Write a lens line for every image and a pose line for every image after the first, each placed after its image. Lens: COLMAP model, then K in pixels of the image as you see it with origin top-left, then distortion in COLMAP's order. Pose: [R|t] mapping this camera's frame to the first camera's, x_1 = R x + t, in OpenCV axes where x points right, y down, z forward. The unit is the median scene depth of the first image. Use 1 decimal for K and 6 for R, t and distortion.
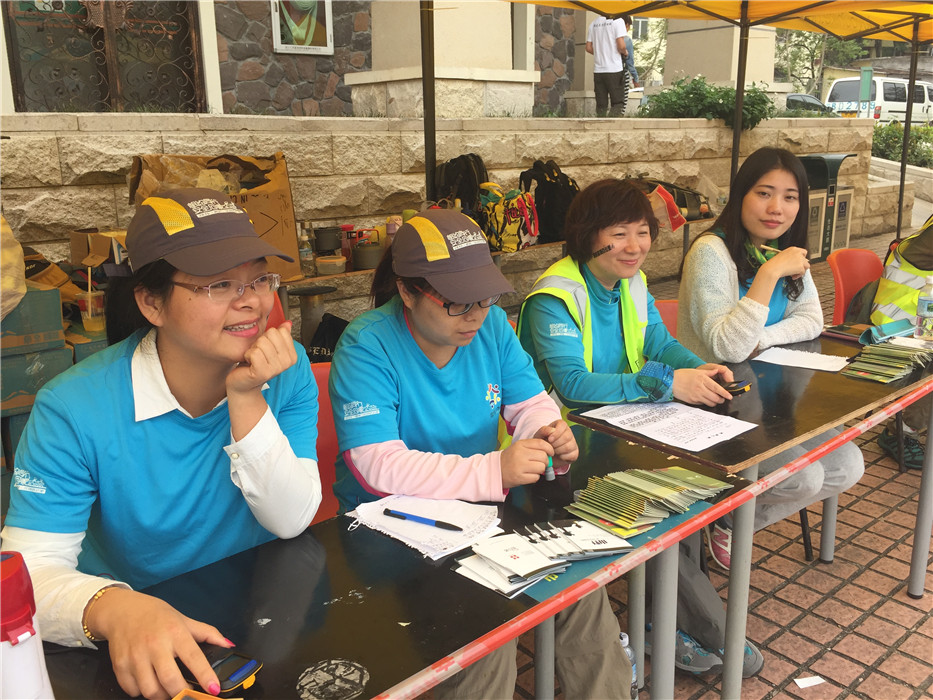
lens RADIAL K [[806.9, 0, 463.6], [0, 806.9, 350.5], [0, 0, 1]] dist [-0.016466, -0.015931]
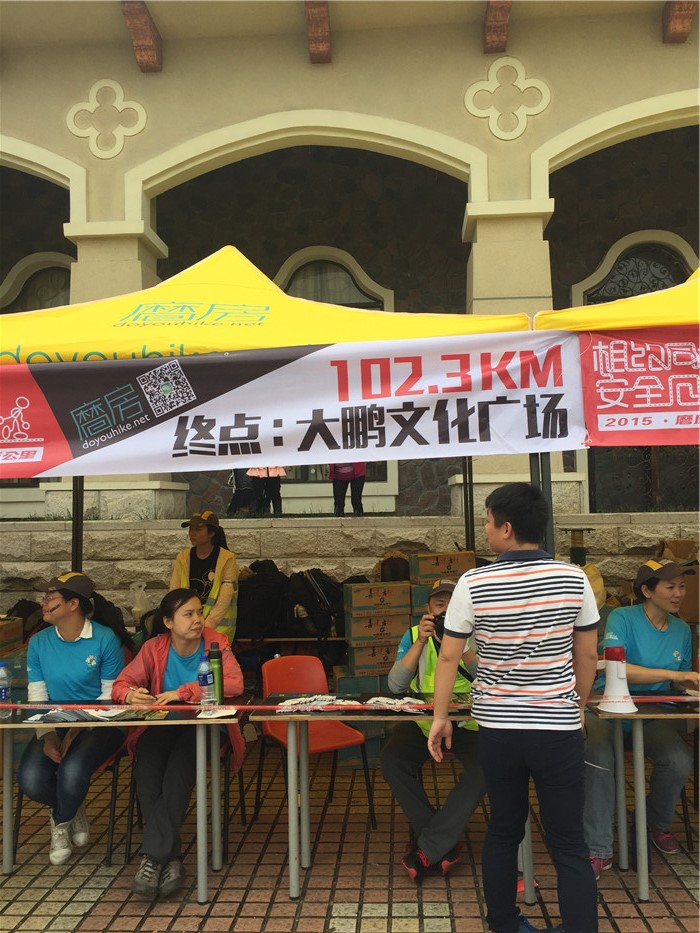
lens RADIAL K [[806.9, 0, 347.8], [0, 806.9, 465.9], [0, 0, 1]] dist [-0.016466, -0.015931]
pose [[0.721427, -0.030770, -0.691807, 0.280926], [-0.174822, 0.958561, -0.224941, 0.102461], [0.670061, 0.283221, 0.686152, -0.626788]]
